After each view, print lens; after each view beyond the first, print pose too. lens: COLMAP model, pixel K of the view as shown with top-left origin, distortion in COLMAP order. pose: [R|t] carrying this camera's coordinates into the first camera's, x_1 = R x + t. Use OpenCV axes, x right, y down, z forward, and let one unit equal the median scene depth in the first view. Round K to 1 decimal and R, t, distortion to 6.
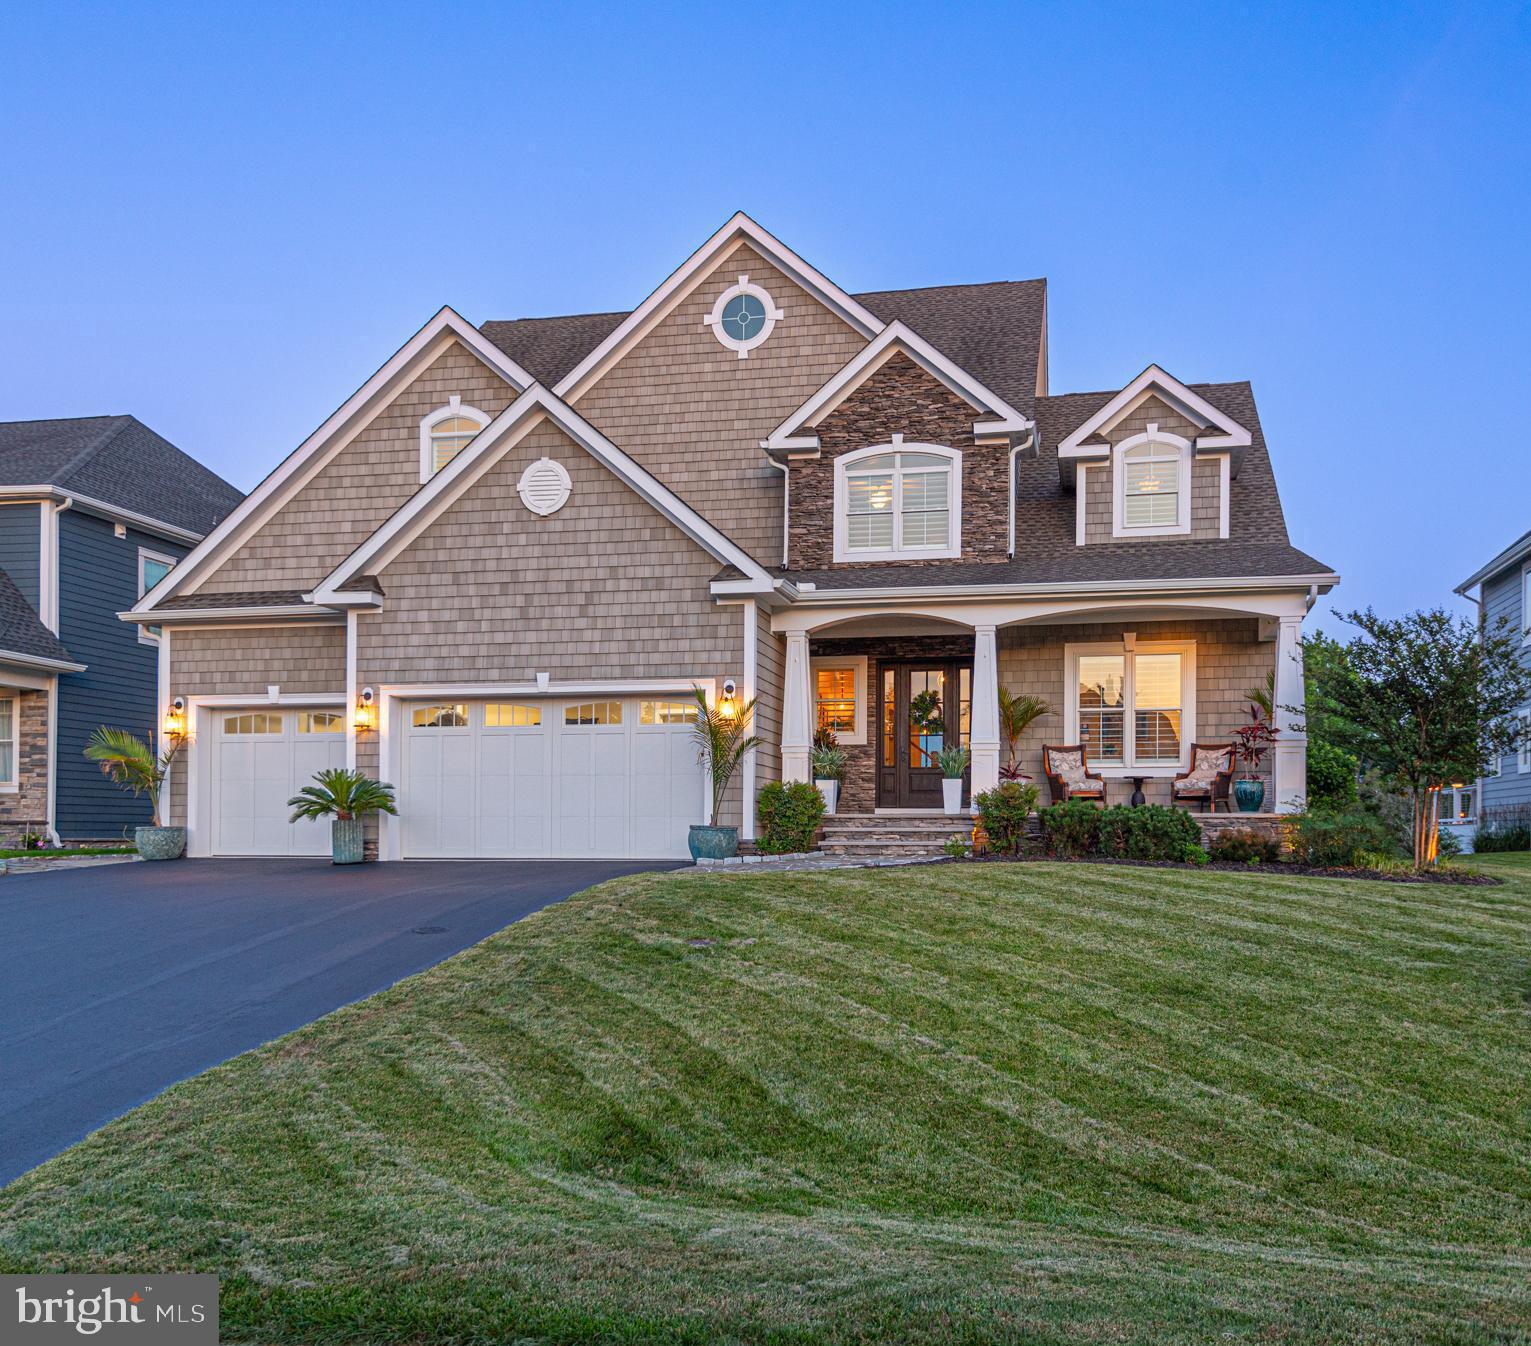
lens RADIAL K [[1453.3, 0, 765.5], [0, 1453.3, 673.0], [0, 0, 1]] dist [-0.003084, -0.001097]
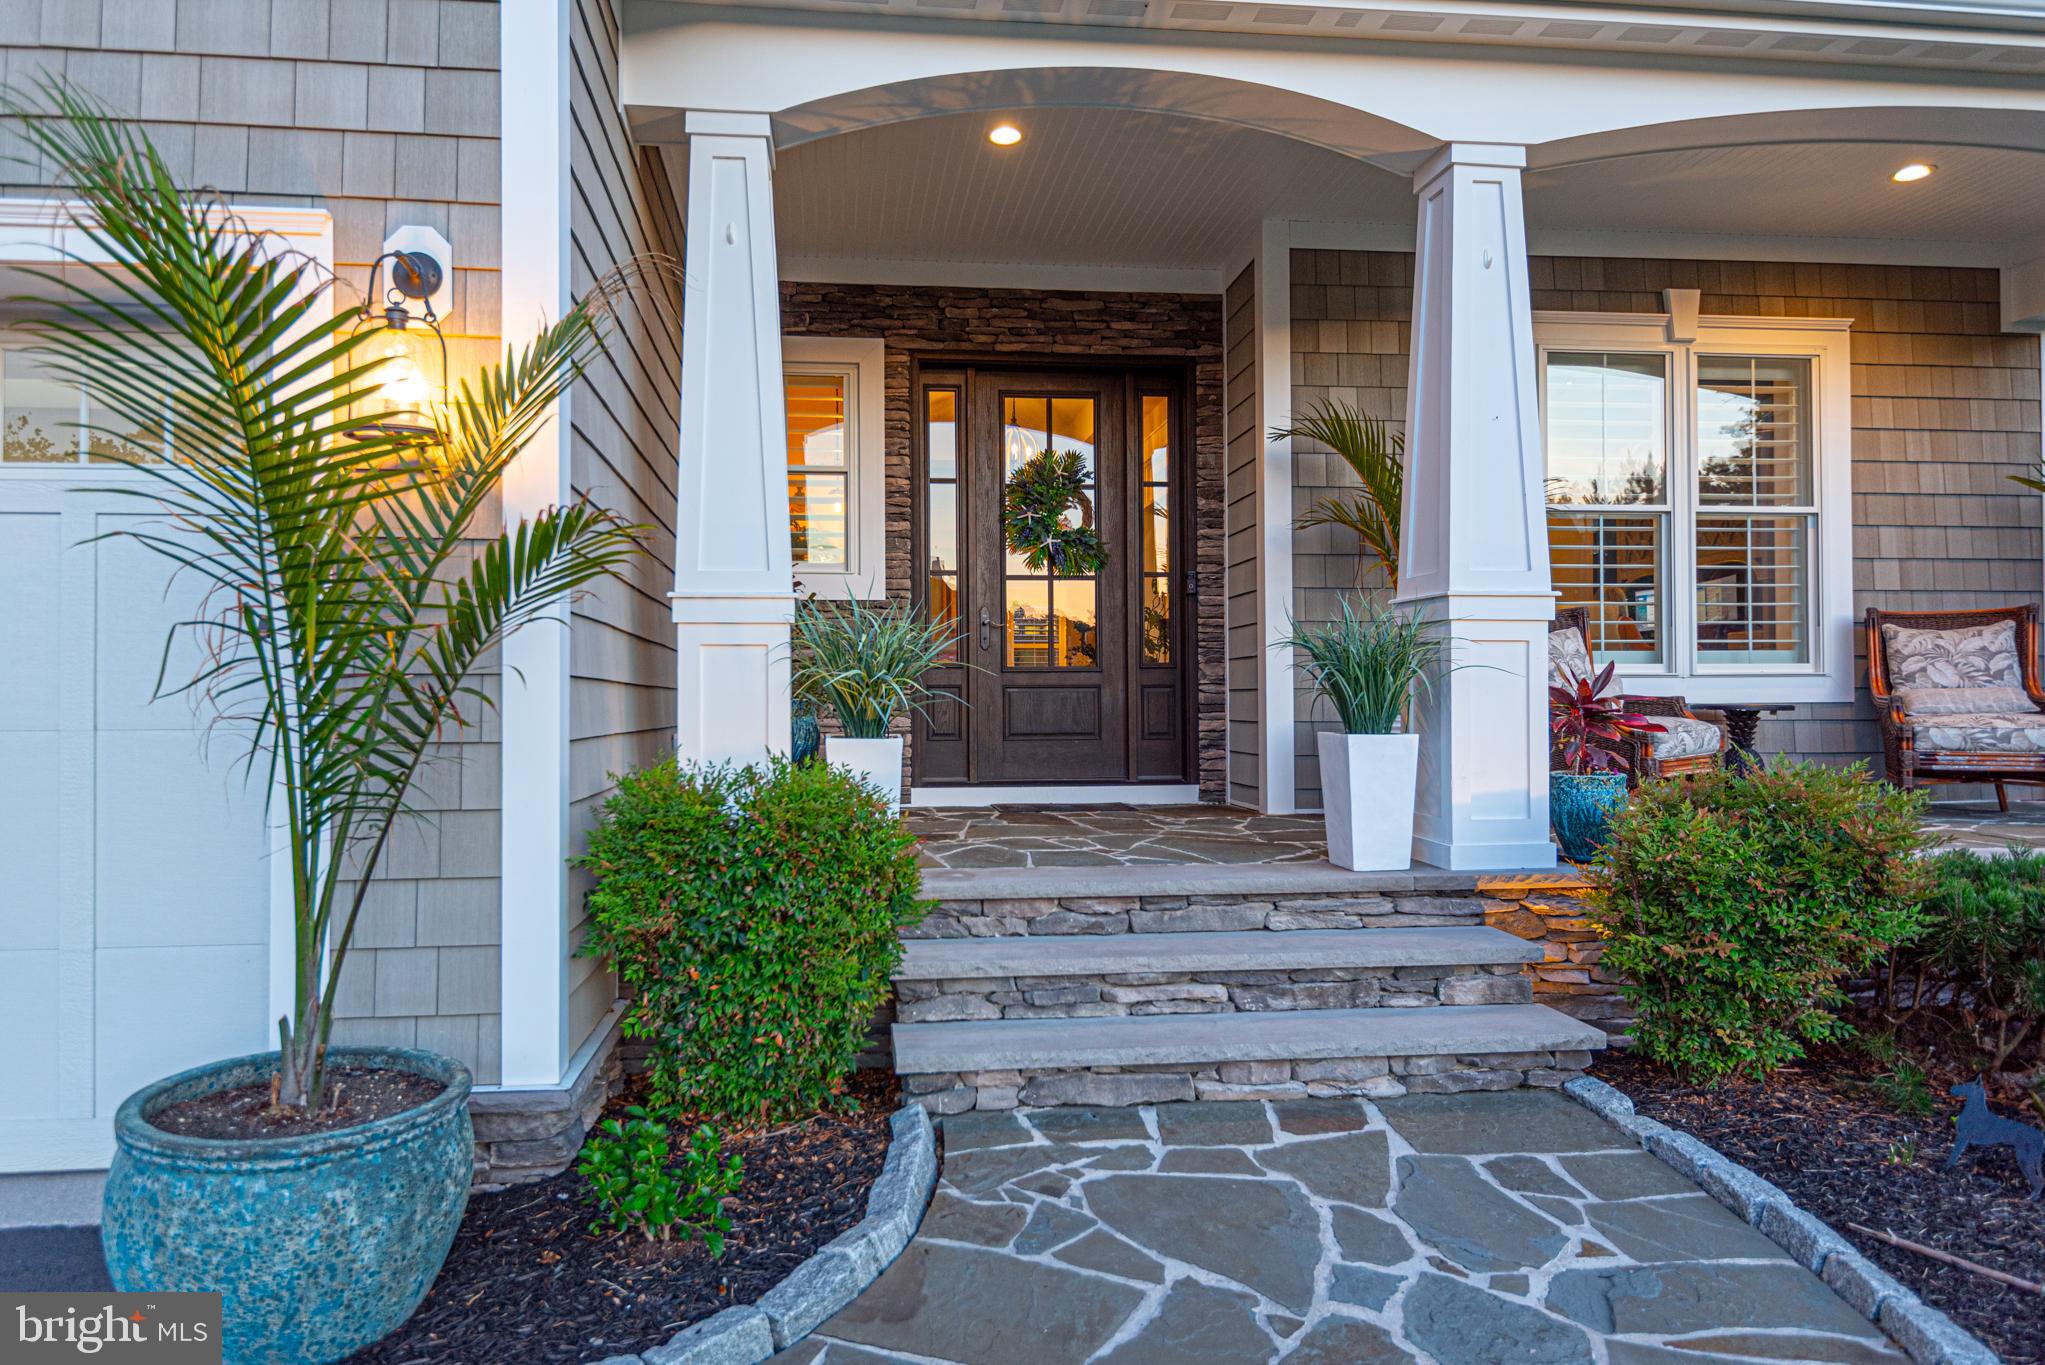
lens RADIAL K [[1327.0, 0, 1022.5], [0, 1327.0, 682.5], [0, 0, 1]] dist [0.006125, 0.000888]
pose [[0.932746, -0.004822, 0.360501, -0.013641], [-0.030665, 0.995226, 0.092653, 0.043286], [-0.359227, -0.097476, 0.928146, 0.782894]]
